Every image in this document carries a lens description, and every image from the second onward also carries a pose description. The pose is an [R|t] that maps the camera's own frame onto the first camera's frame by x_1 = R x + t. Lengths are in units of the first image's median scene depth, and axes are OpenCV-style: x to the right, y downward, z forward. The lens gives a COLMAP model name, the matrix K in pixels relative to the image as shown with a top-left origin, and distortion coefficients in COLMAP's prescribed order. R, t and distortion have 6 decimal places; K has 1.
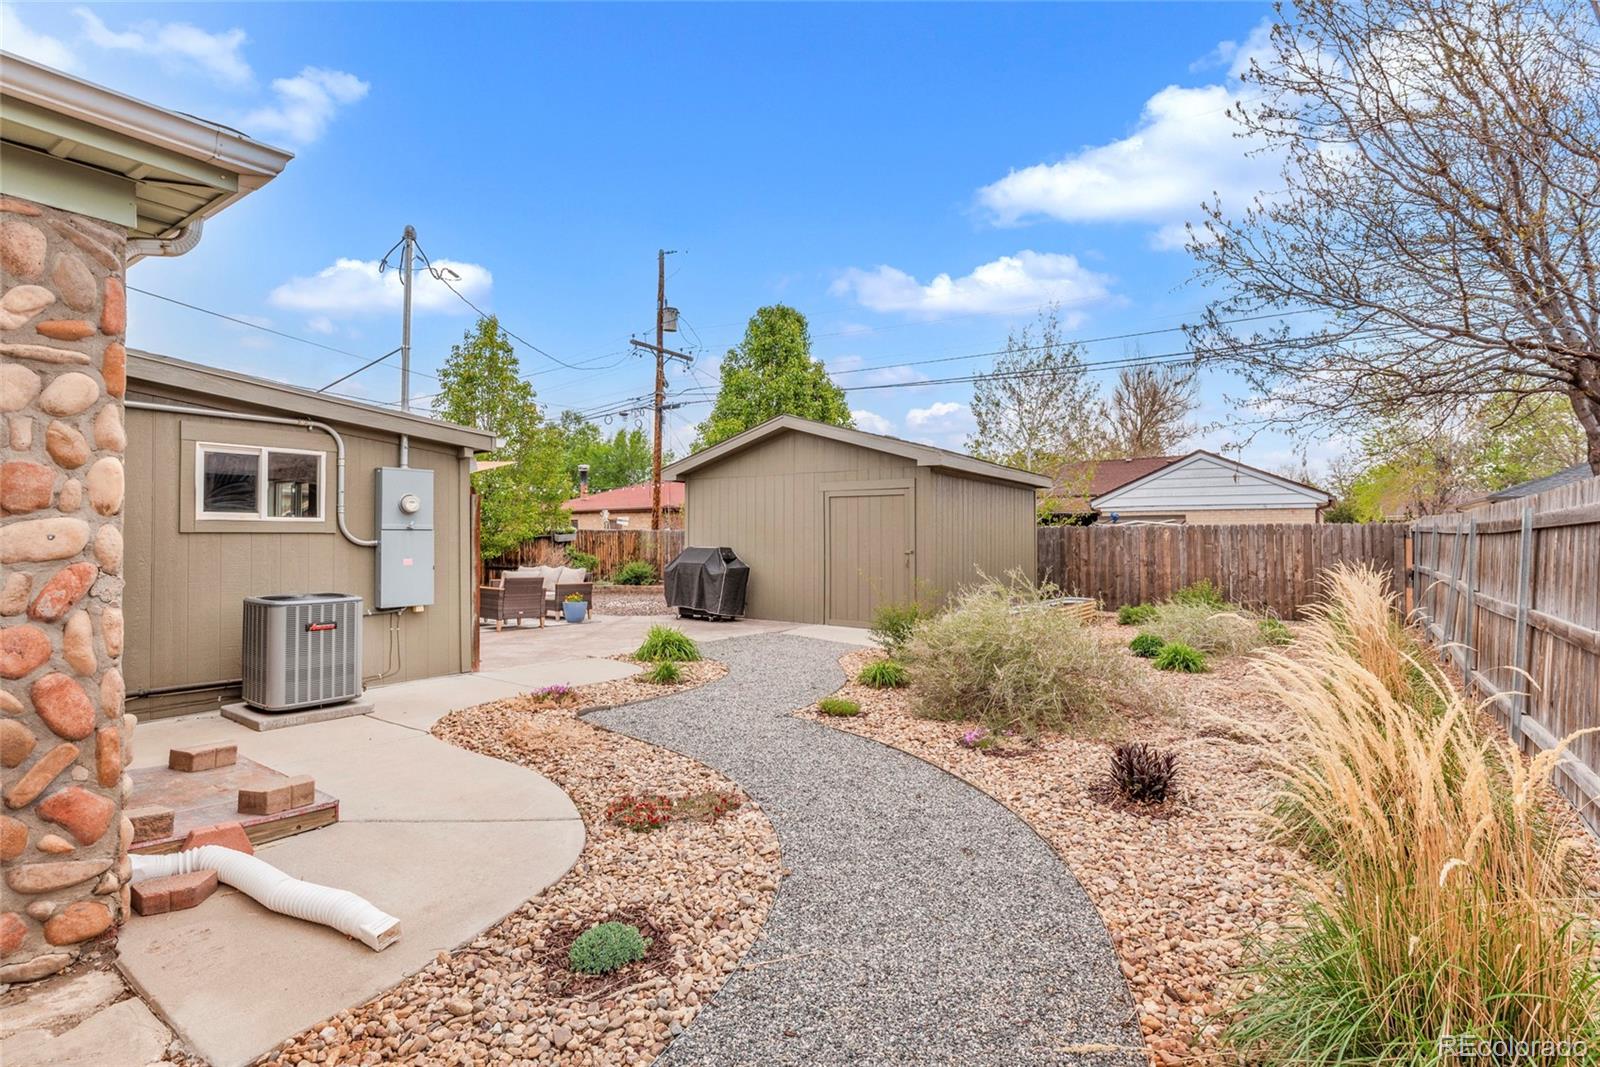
lens RADIAL K [[772.7, 0, 803.4], [0, 772.7, 525.0], [0, 0, 1]] dist [0.000535, 0.000137]
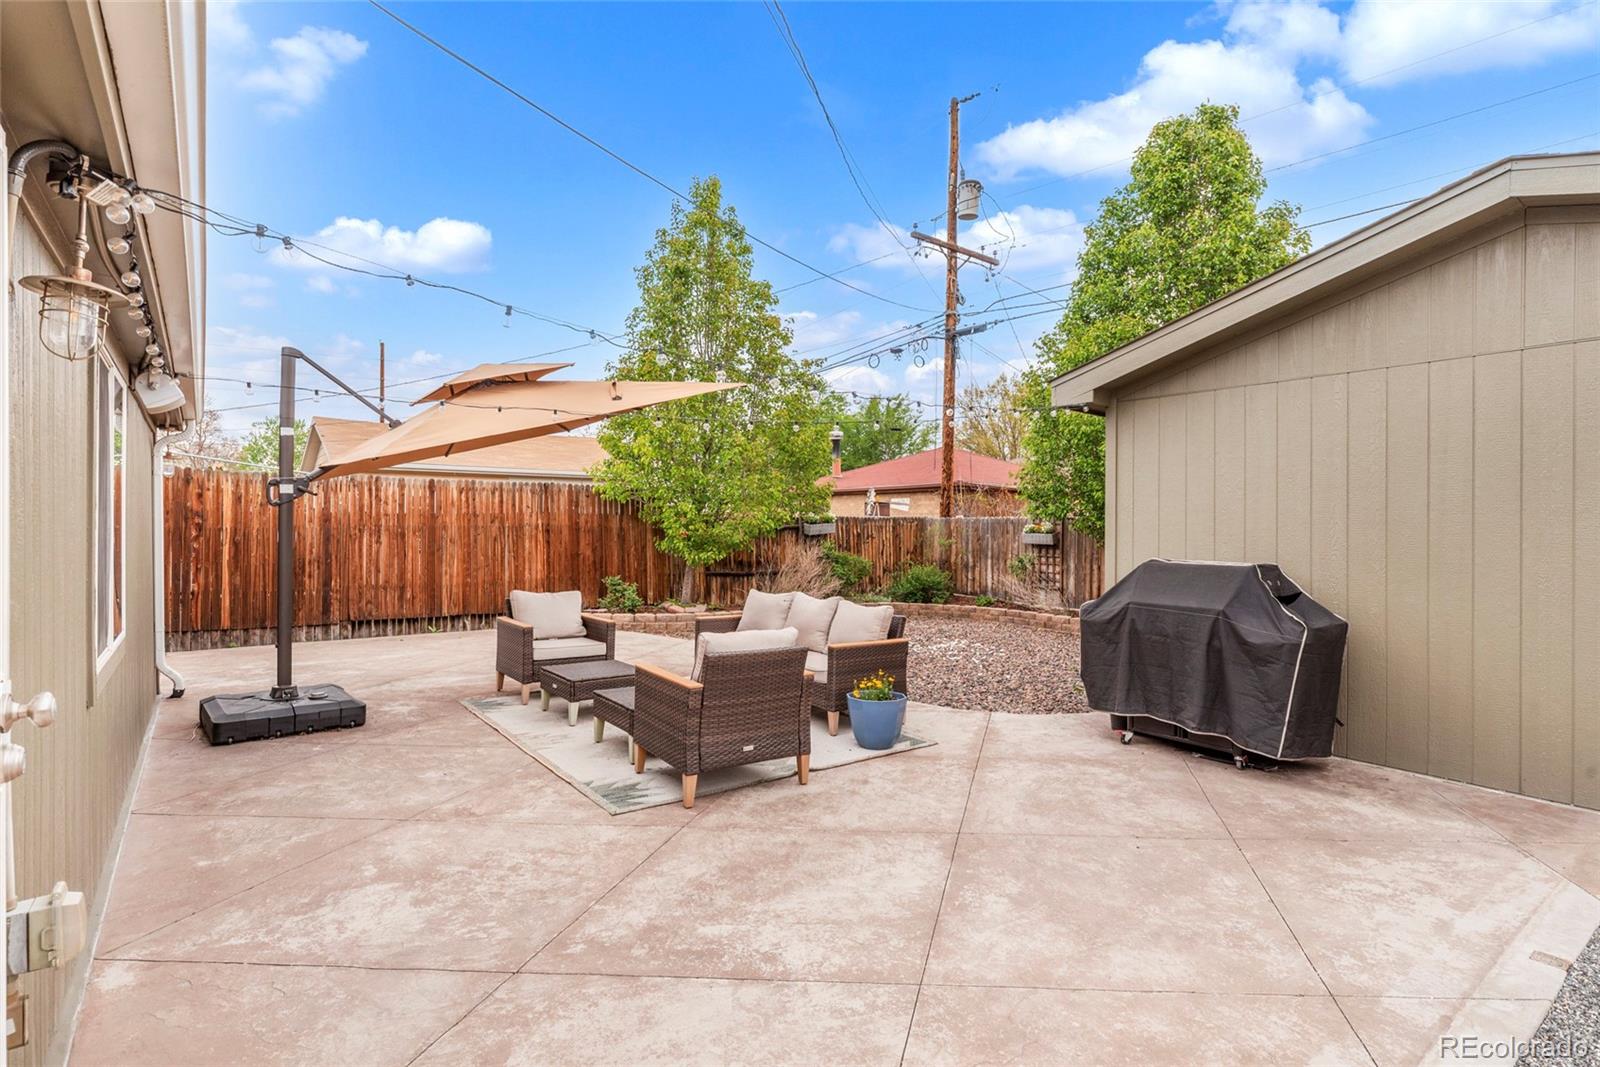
lens RADIAL K [[772.7, 0, 803.4], [0, 772.7, 525.0], [0, 0, 1]] dist [0.000535, 0.000137]
pose [[0.956816, 0.004403, -0.290661, -0.120839], [0.000248, 0.999873, 0.015961, 0.002208], [0.290695, -0.015344, 0.956693, 0.339099]]
